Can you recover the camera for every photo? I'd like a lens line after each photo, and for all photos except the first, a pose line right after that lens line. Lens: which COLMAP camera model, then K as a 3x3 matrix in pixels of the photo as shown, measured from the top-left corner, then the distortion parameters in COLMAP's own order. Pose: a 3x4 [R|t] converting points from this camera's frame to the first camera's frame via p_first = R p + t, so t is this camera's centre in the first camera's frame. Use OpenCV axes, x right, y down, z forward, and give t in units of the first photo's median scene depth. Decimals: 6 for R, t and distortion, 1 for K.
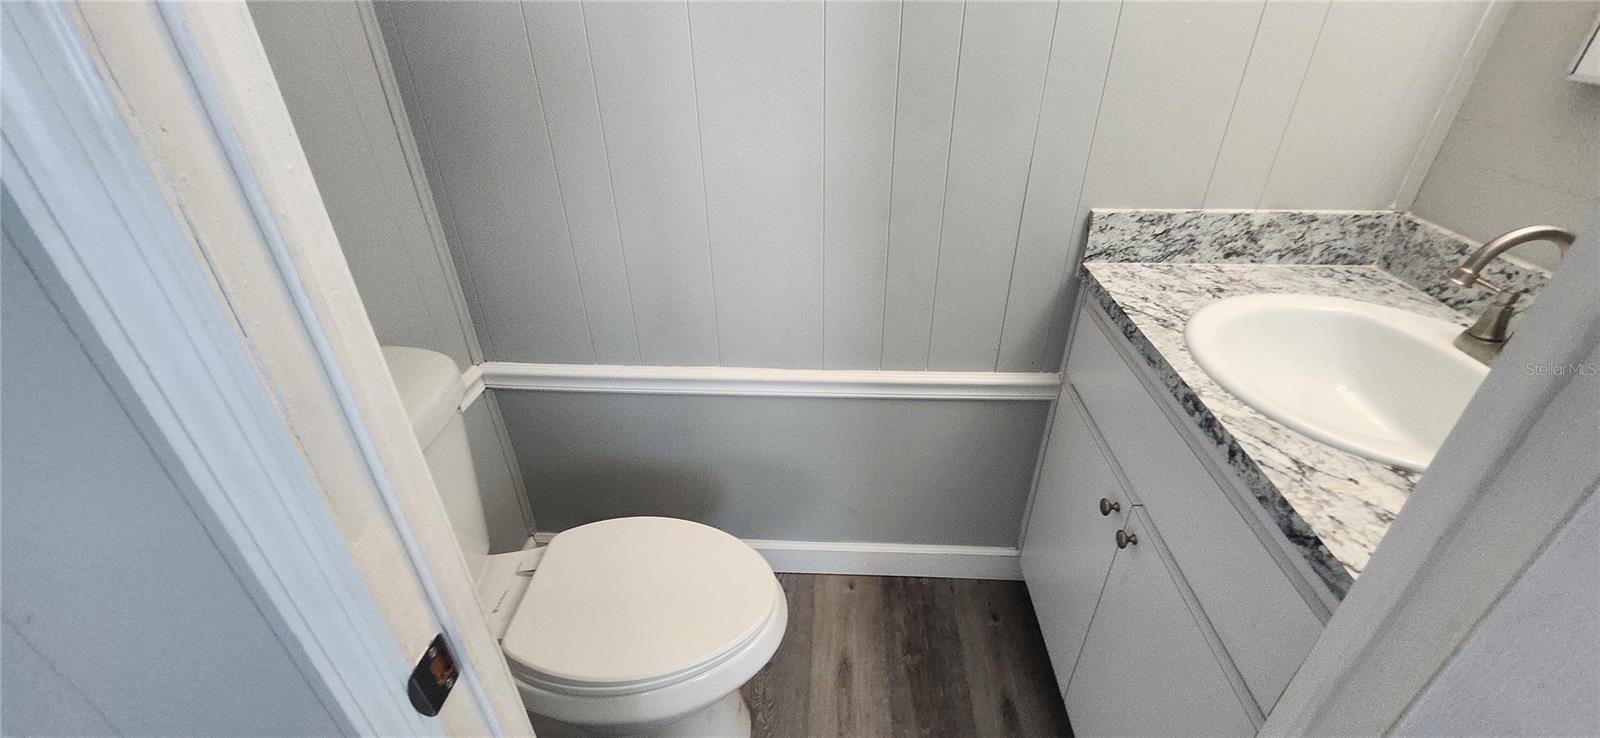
lens RADIAL K [[631.1, 0, 818.2], [0, 631.1, 359.5], [0, 0, 1]] dist [0.001258, -0.000433]
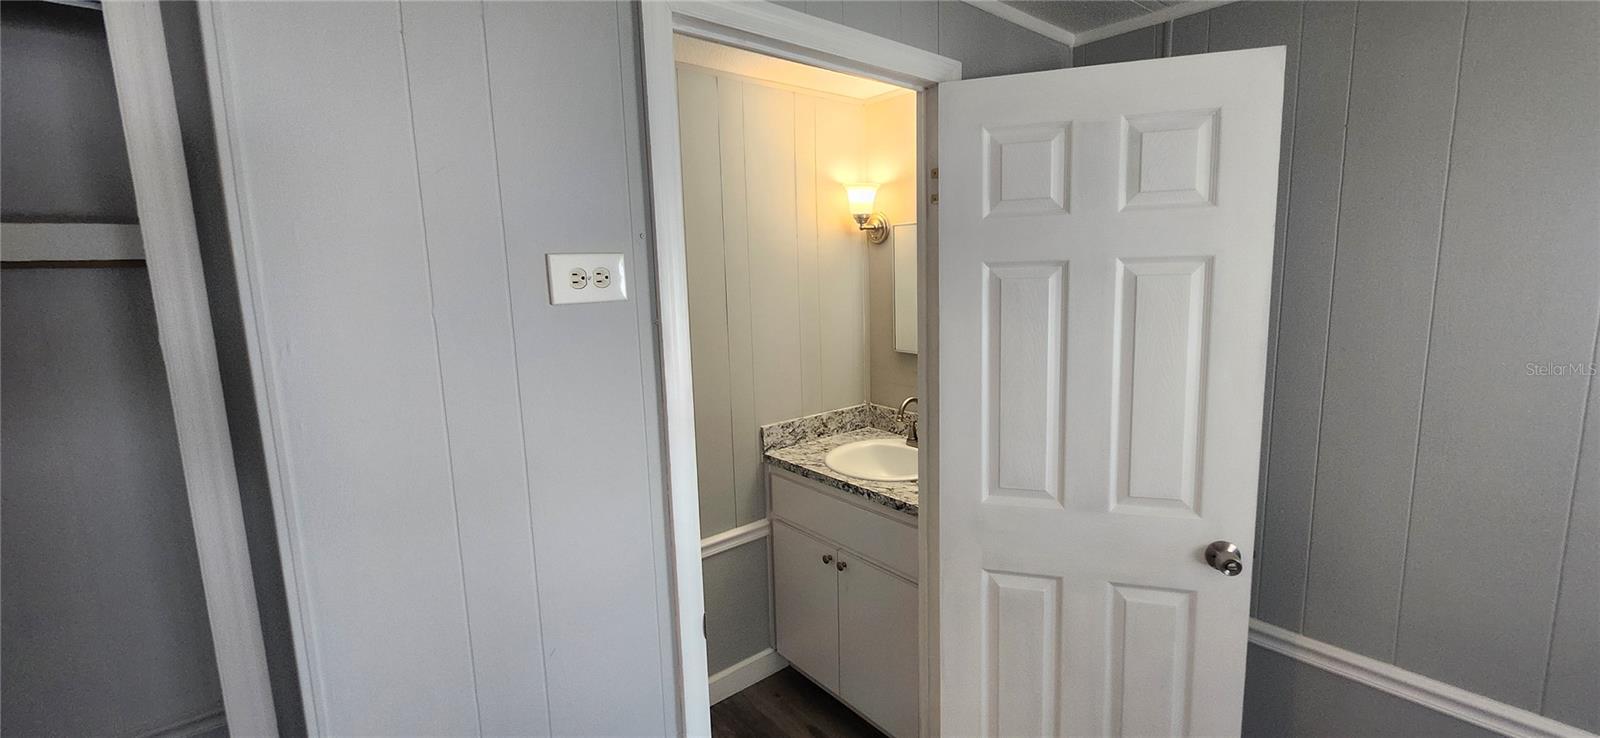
lens RADIAL K [[631.1, 0, 818.2], [0, 631.1, 359.5], [0, 0, 1]] dist [0.001258, -0.000433]
pose [[0.741903, -0.112301, 0.661036, -0.756443], [0.364473, 0.895046, -0.257005, 0.156997], [-0.562796, 0.431602, 0.704968, -0.628096]]
